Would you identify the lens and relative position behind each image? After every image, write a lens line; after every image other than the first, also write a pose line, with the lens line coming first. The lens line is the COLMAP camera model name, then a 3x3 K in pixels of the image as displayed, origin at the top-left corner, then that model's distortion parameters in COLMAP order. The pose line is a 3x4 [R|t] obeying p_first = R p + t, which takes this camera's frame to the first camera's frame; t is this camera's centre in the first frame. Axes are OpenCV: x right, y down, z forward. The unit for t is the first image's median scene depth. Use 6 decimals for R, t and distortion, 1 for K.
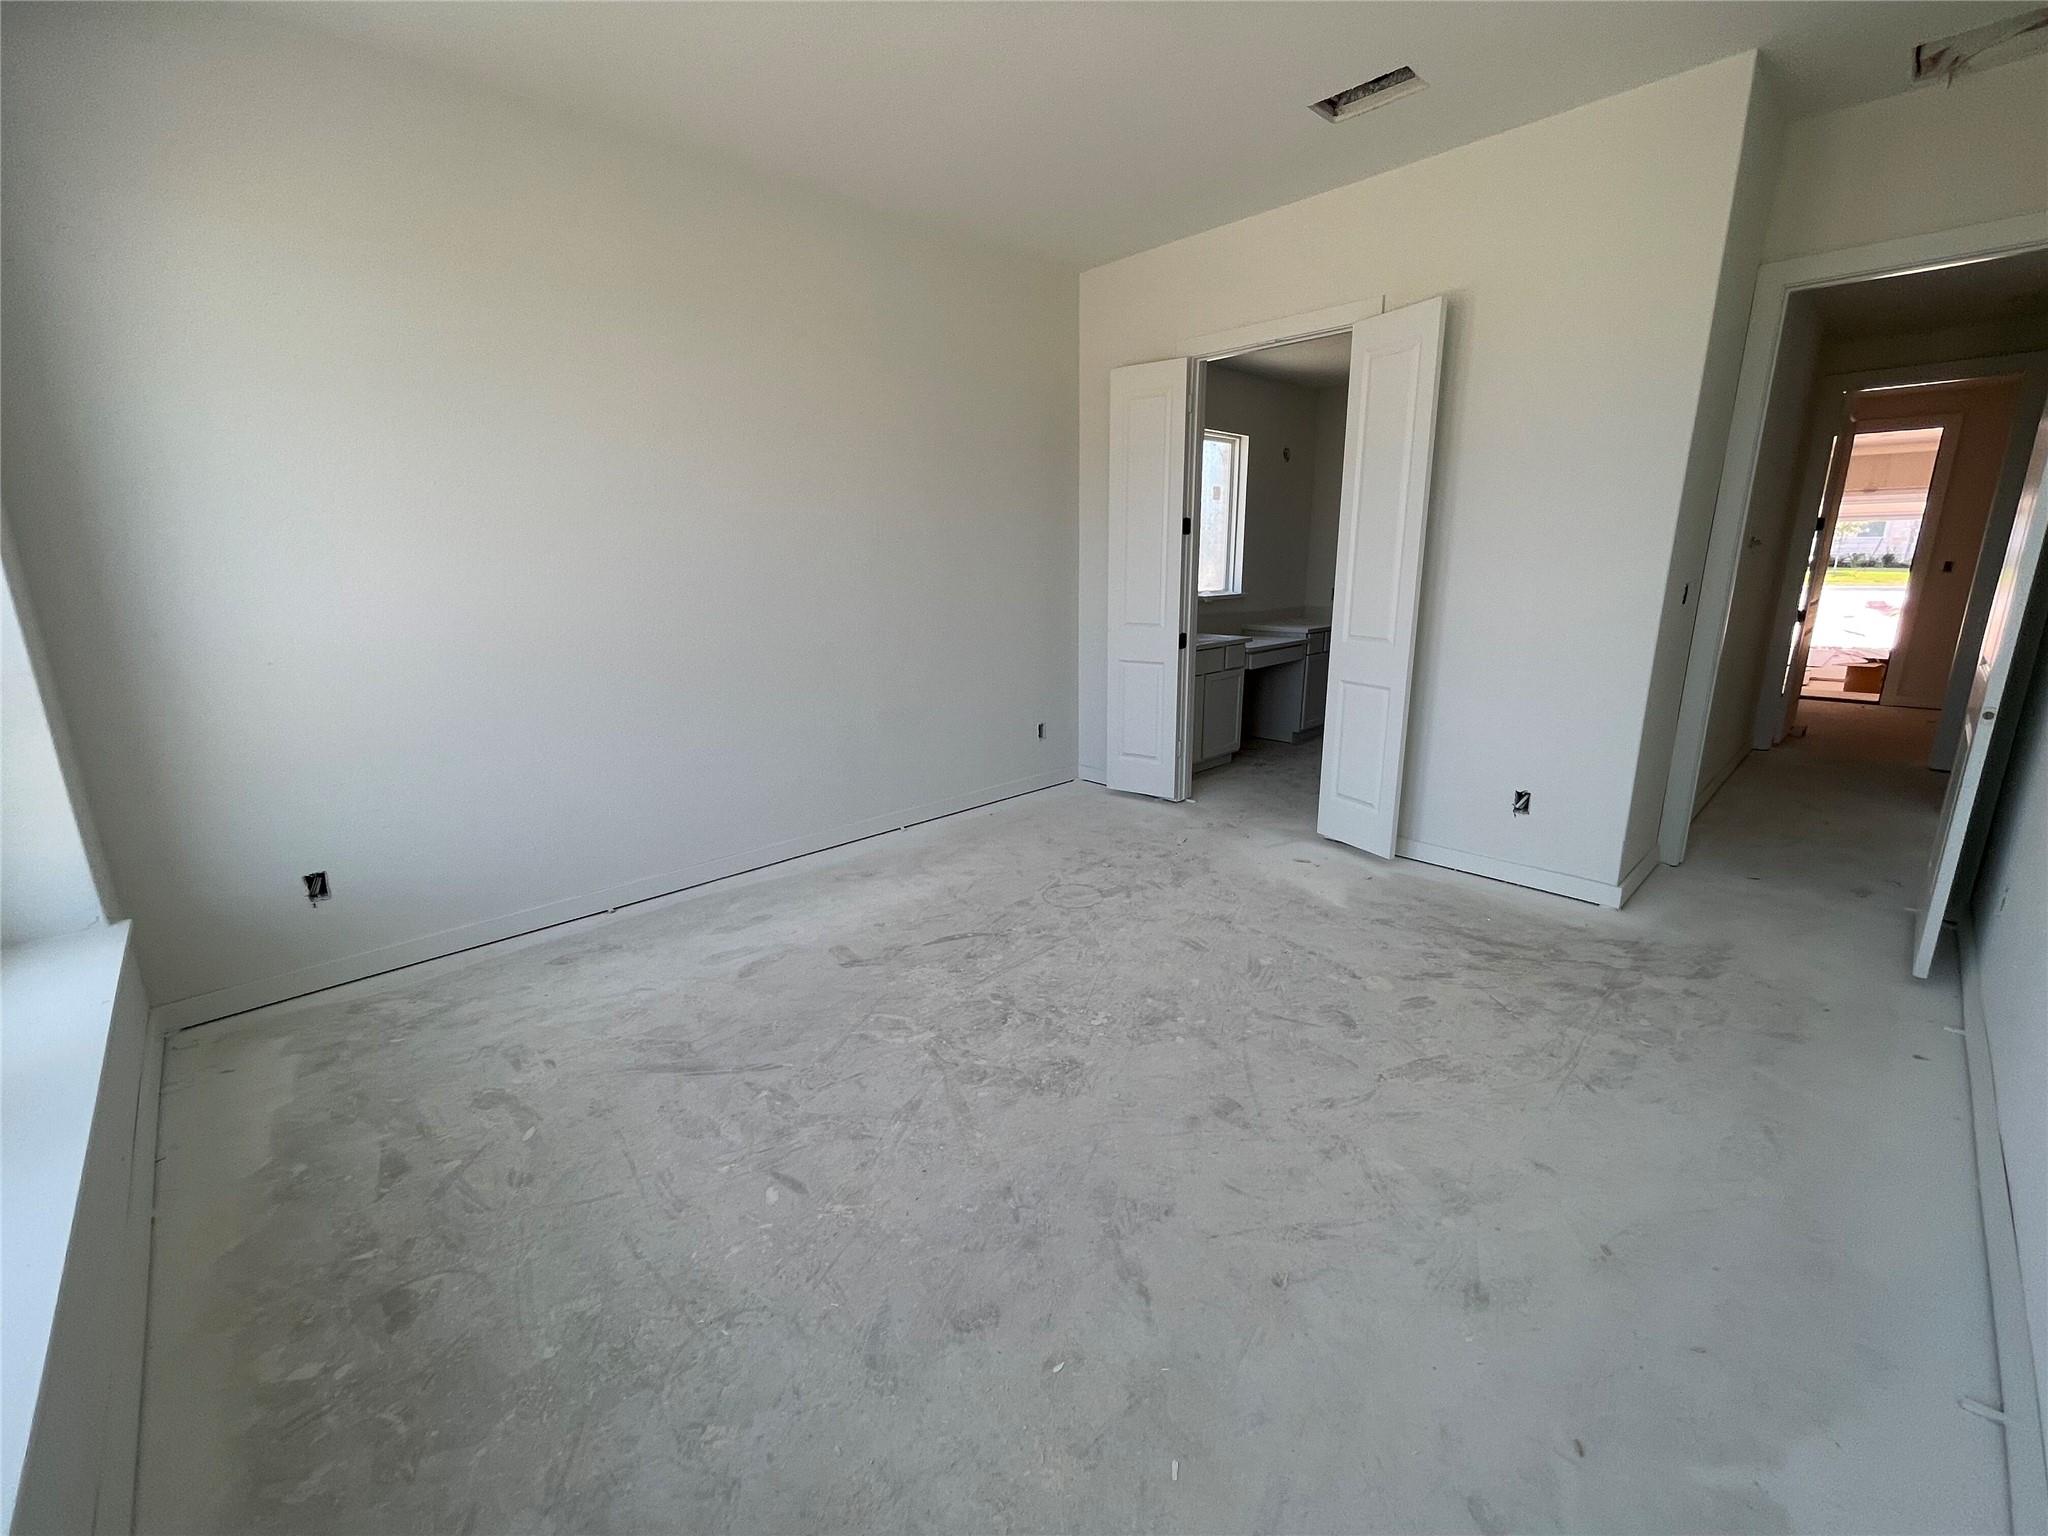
lens RADIAL K [[838.5, 0, 1019.5], [0, 838.5, 756.3], [0, 0, 1]] dist [-0.000512, 0.000824]
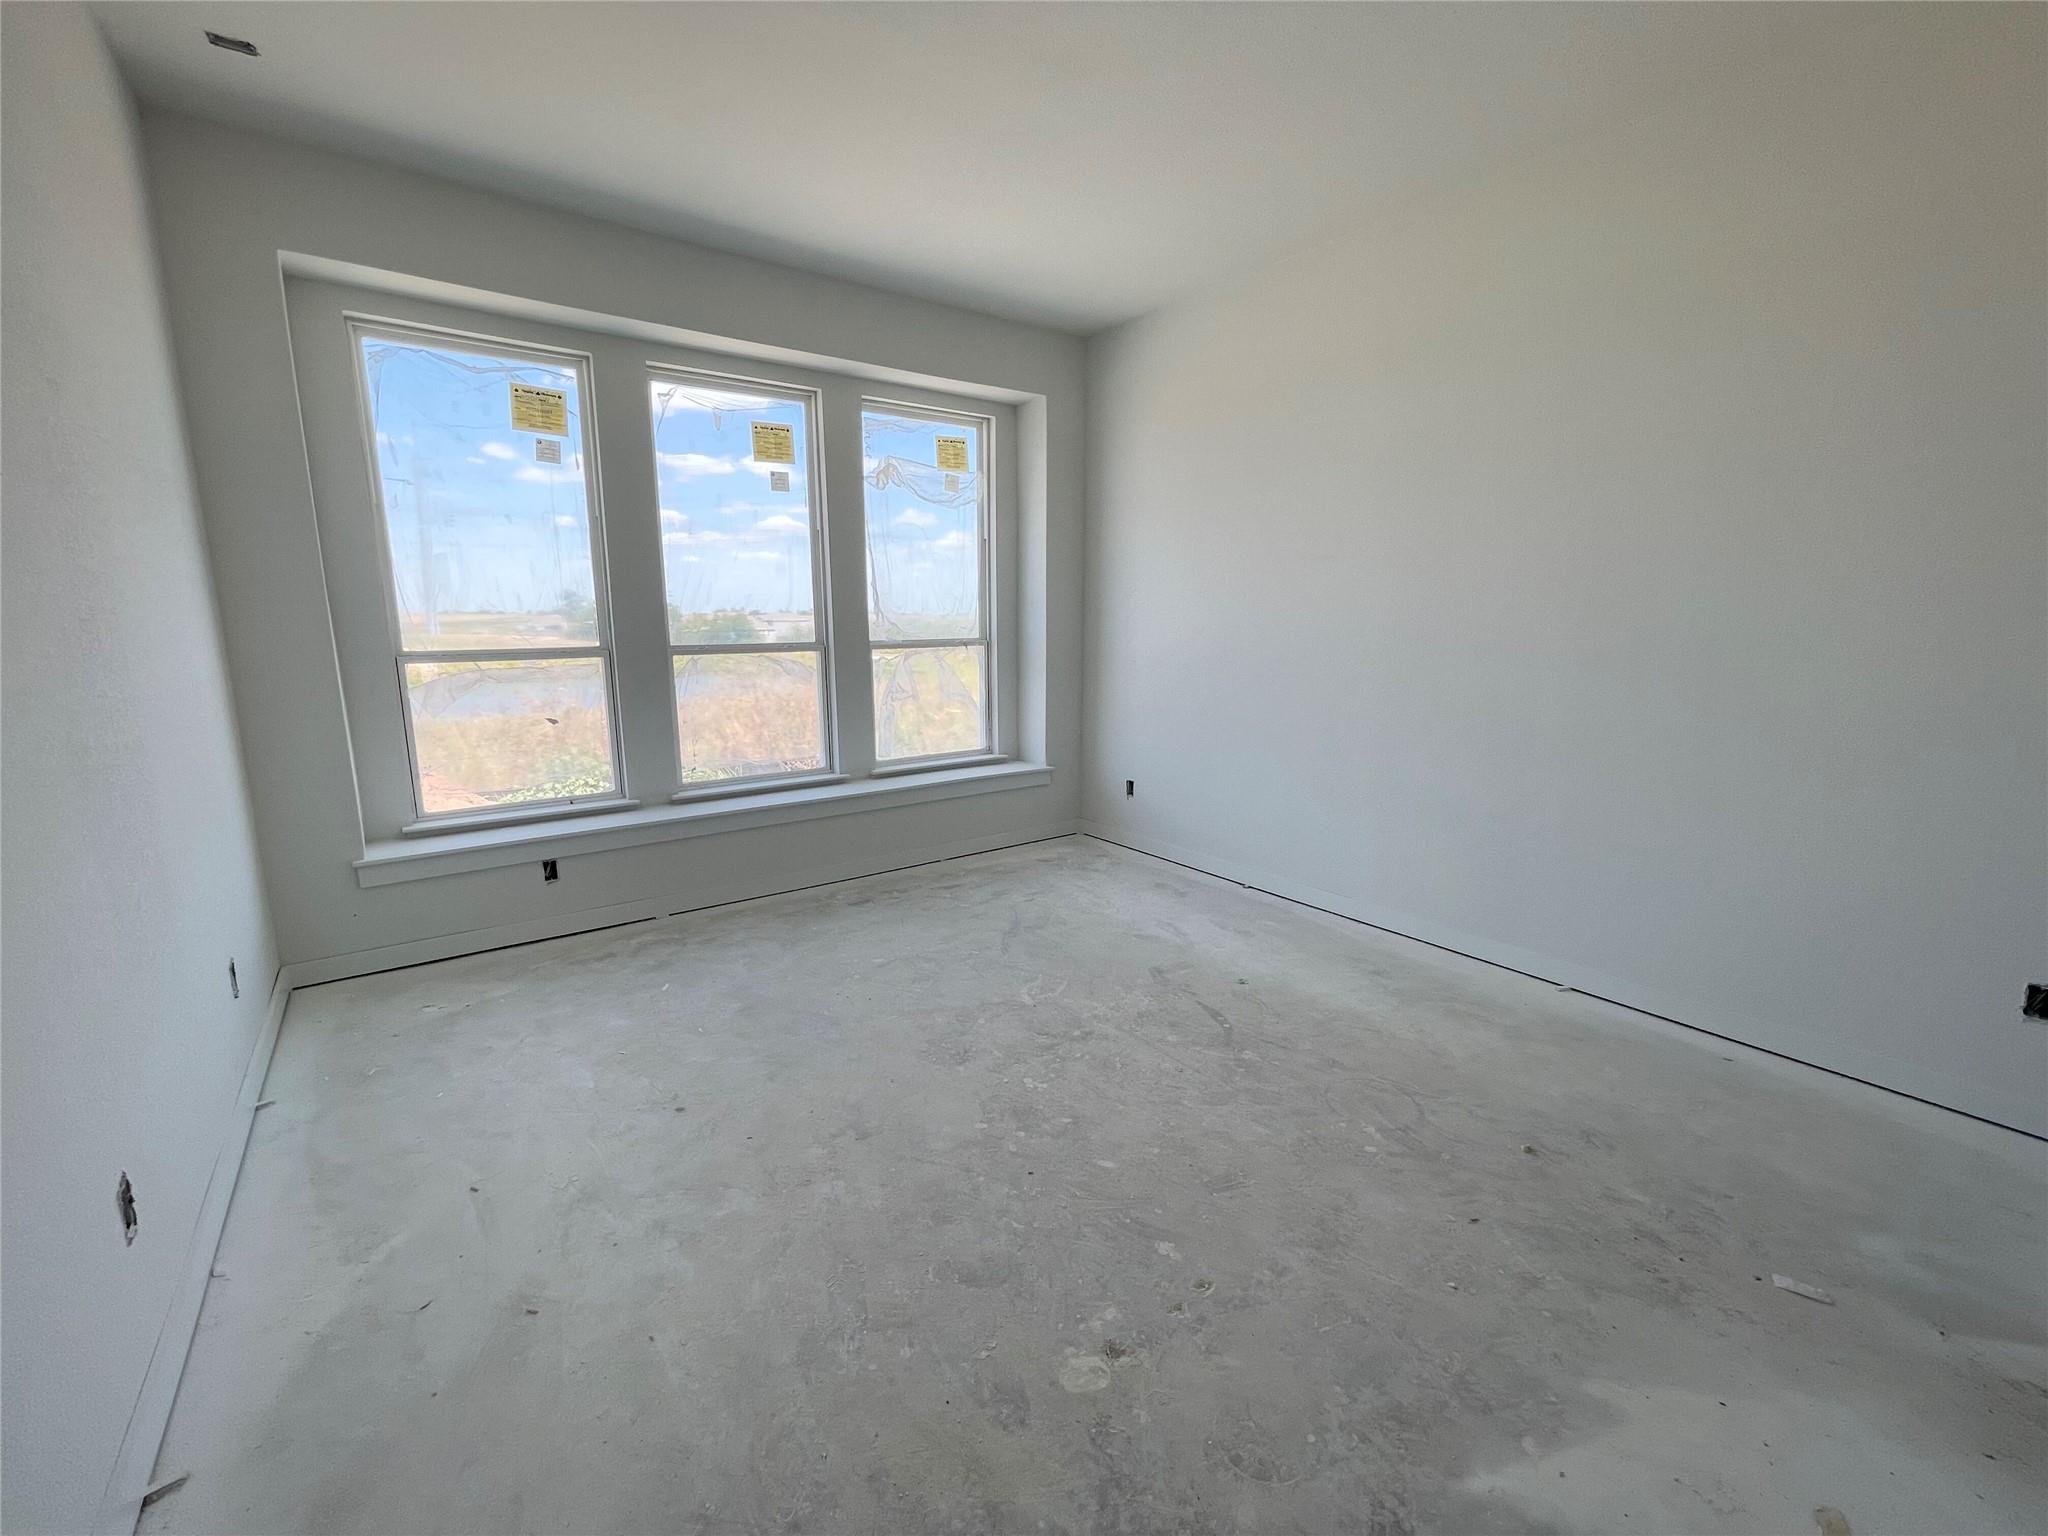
lens RADIAL K [[838.5, 0, 1032.2], [0, 838.5, 767.2], [0, 0, 1]] dist [-0.000512, 0.000824]
pose [[-0.122765, 0.193831, -0.973323, 0.929568], [-0.227589, 0.949107, 0.217714, -0.232628], [0.965988, 0.248245, -0.072403, 0.941609]]
